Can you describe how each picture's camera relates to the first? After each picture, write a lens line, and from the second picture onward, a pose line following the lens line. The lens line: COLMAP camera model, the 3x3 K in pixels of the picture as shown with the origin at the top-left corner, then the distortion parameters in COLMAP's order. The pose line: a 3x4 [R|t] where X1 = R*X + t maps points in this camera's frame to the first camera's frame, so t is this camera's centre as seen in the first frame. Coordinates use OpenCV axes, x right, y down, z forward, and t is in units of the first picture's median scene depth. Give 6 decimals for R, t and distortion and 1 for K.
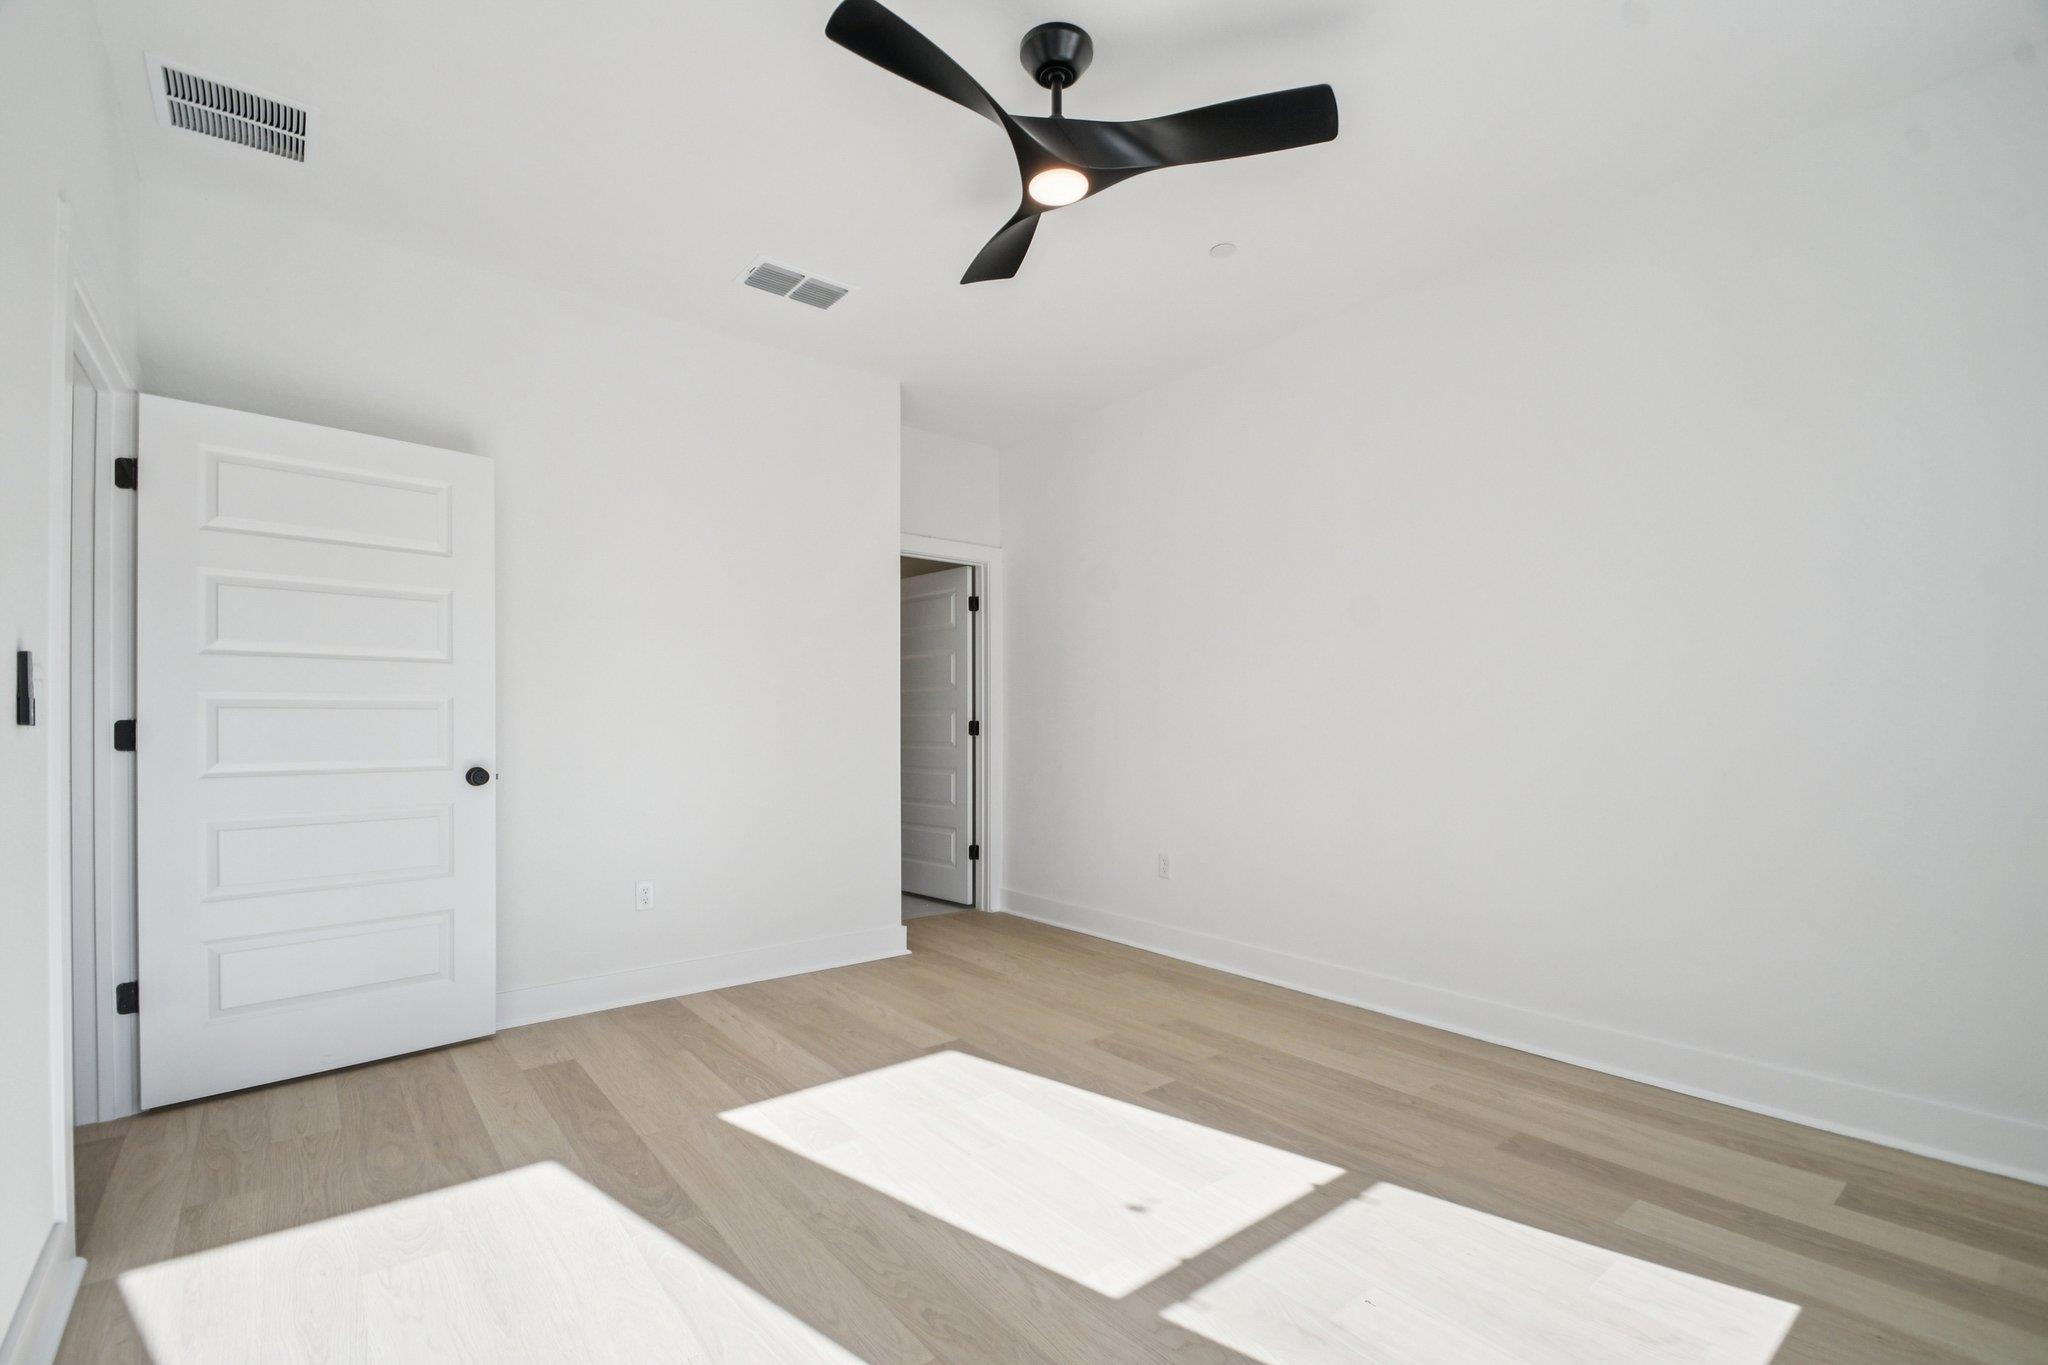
lens RADIAL K [[895.0, 0, 1012.3], [0, 895.0, 721.9], [0, 0, 1]] dist [0.004036, -0.013604]
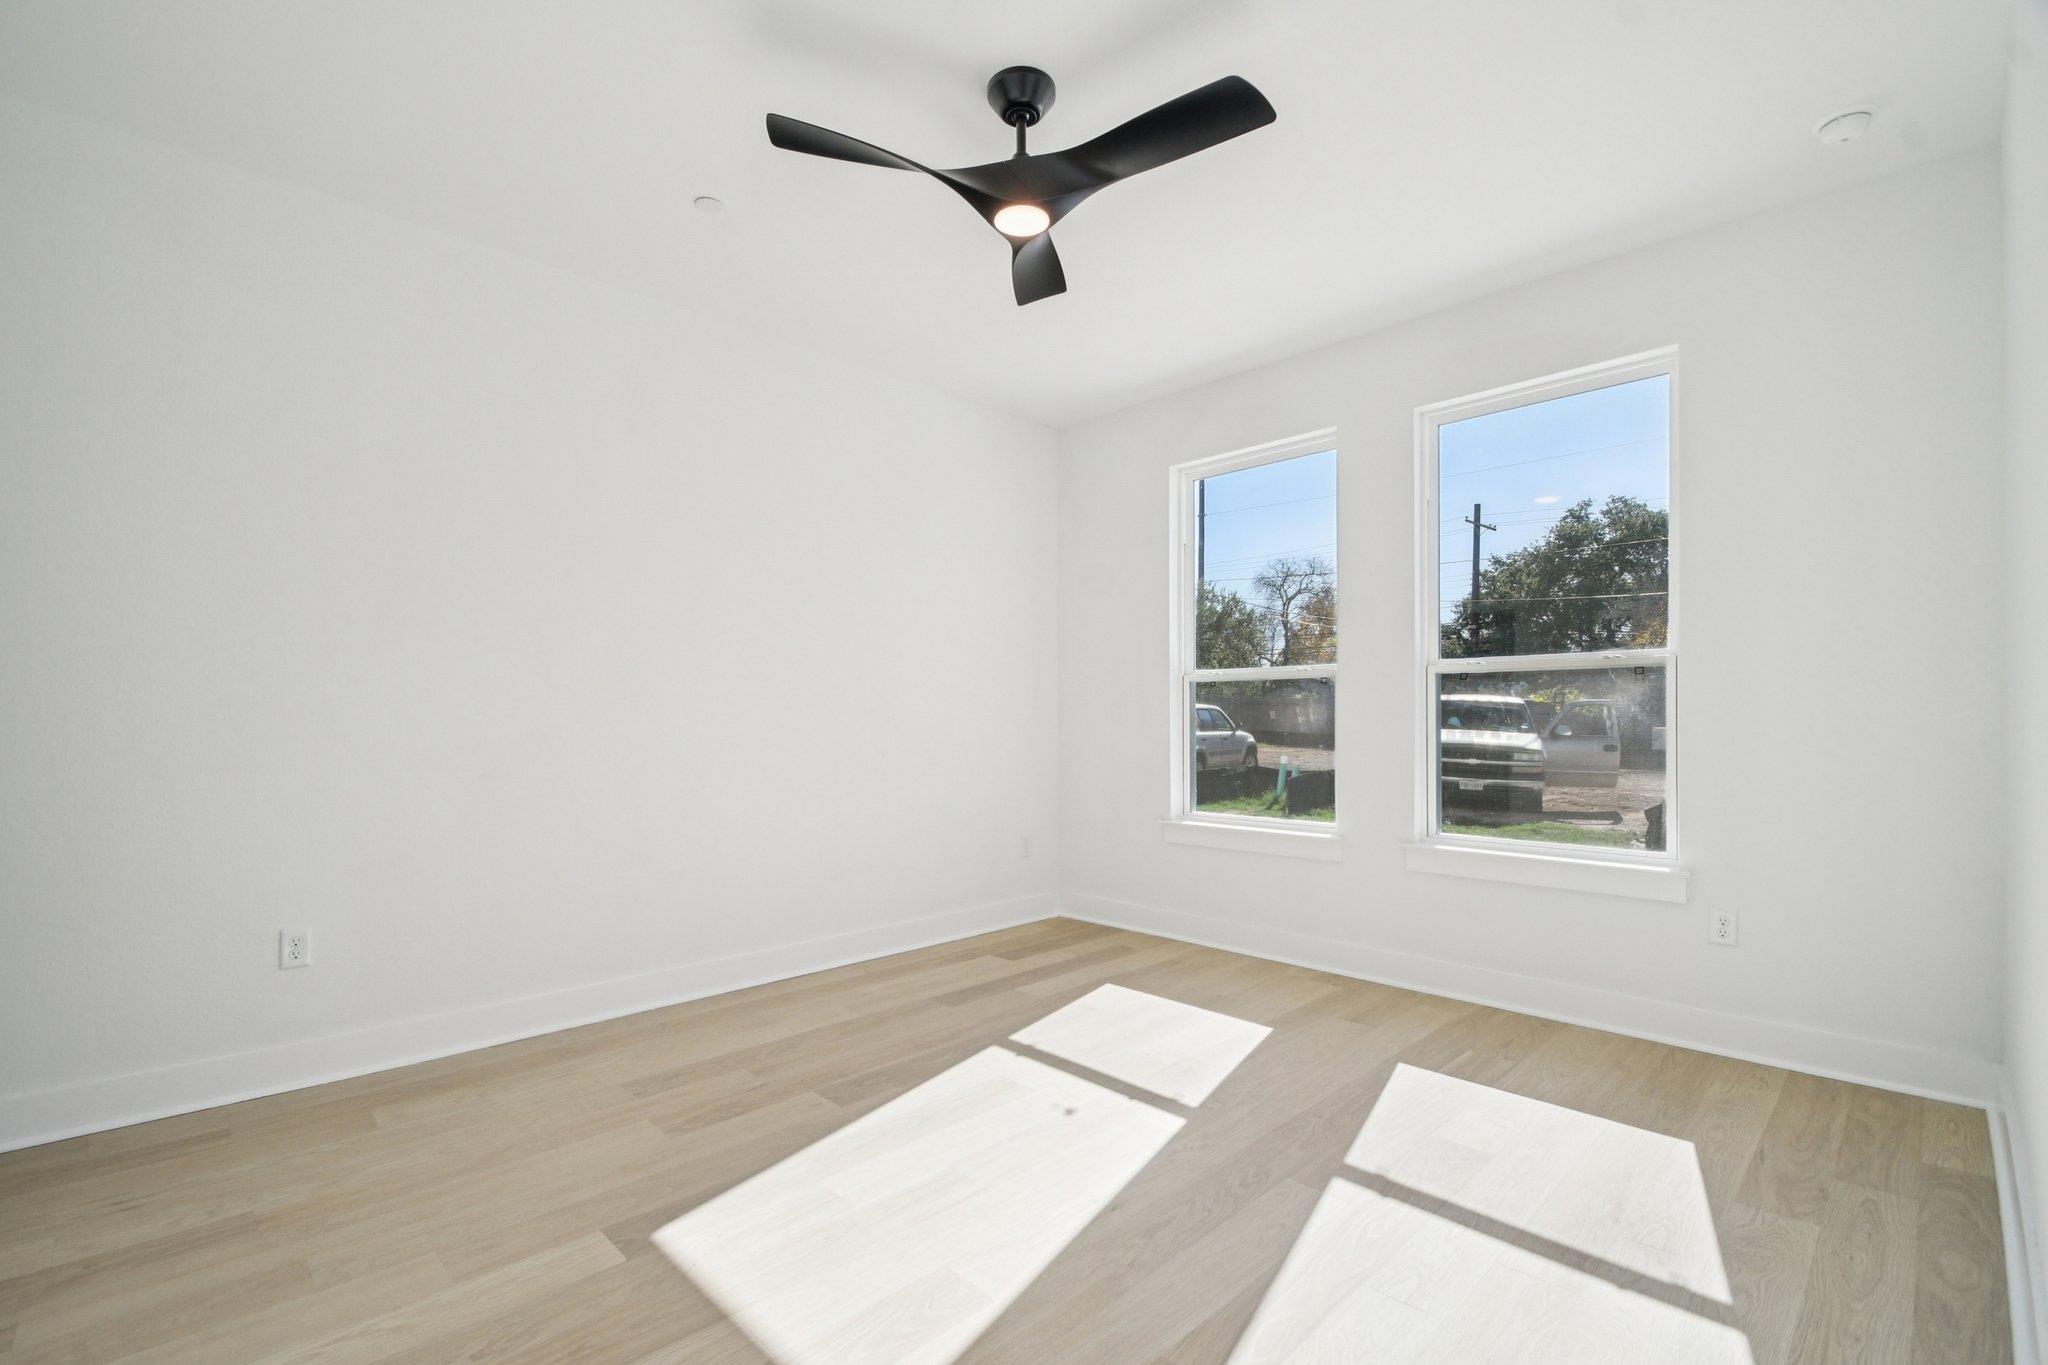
lens RADIAL K [[895.0, 0, 1012.3], [0, 895.0, 721.9], [0, 0, 1]] dist [0.004036, -0.013604]
pose [[-0.096621, -0.004463, 0.995311, -0.797116], [0.000193, 0.999990, 0.004503, -0.006440], [-0.995321, 0.000627, -0.096619, 0.866527]]
